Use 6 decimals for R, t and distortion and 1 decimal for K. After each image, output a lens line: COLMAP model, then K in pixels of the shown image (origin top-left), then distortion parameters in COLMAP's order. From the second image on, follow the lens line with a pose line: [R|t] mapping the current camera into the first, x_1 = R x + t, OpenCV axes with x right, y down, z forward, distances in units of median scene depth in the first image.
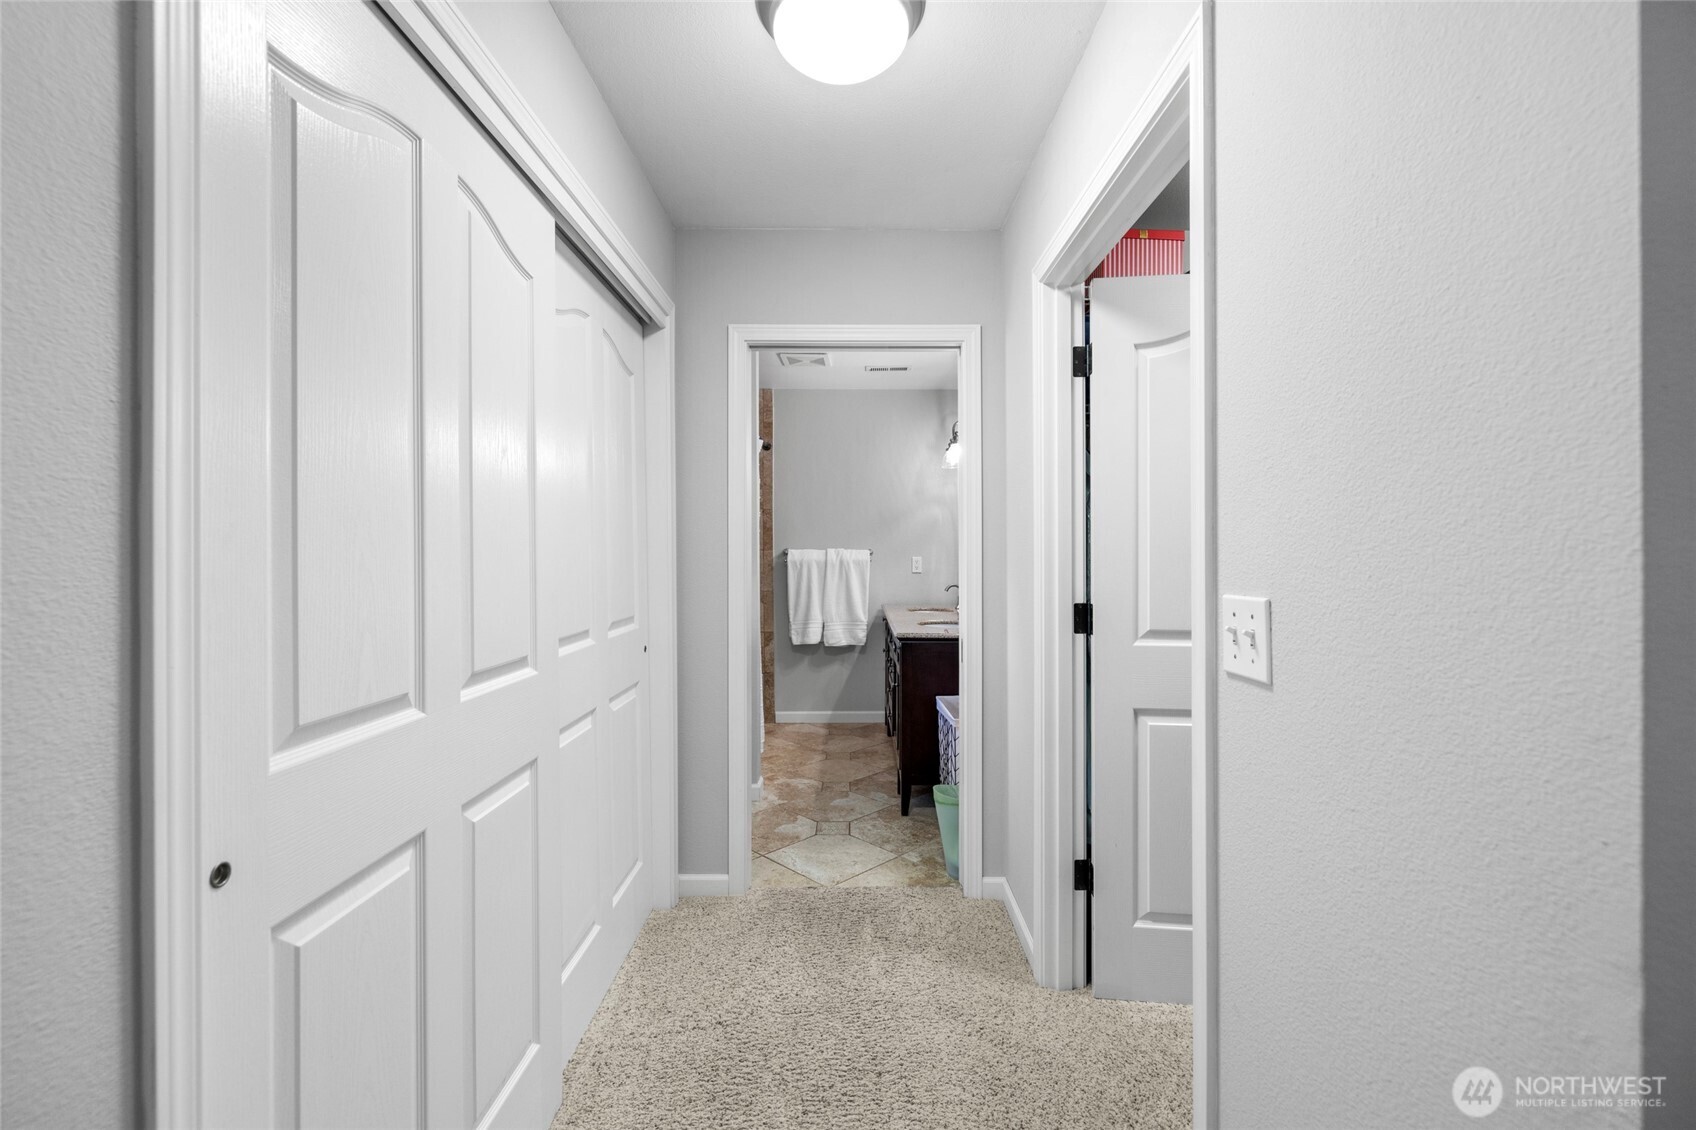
lens RADIAL K [[719.5, 0, 847.8], [0, 719.5, 555.9], [0, 0, 1]] dist [0.002488, -0.001045]
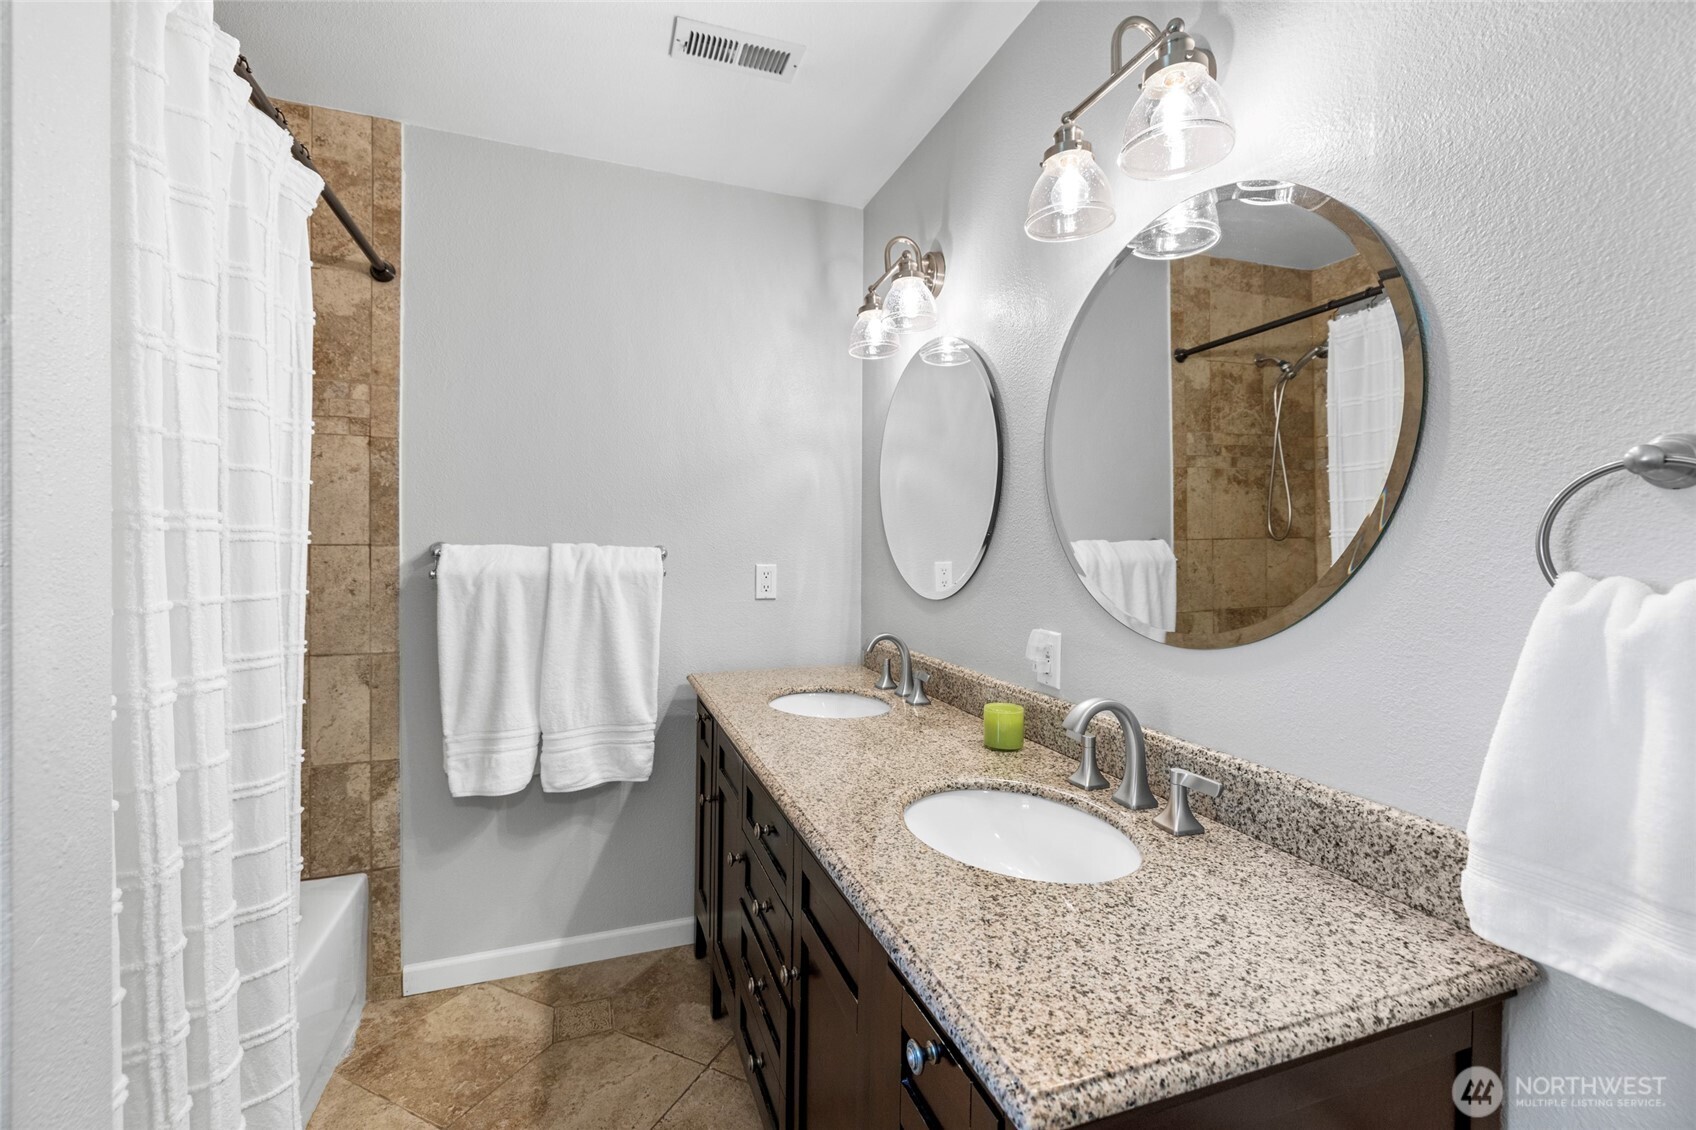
lens RADIAL K [[719.5, 0, 848.0], [0, 719.5, 549.8], [0, 0, 1]] dist [0.002488, -0.001045]
pose [[0.937324, 0.008117, 0.348363, -0.013980], [-0.004851, 0.999936, -0.010247, -0.003157], [-0.348424, 0.007915, 0.937304, 0.569989]]
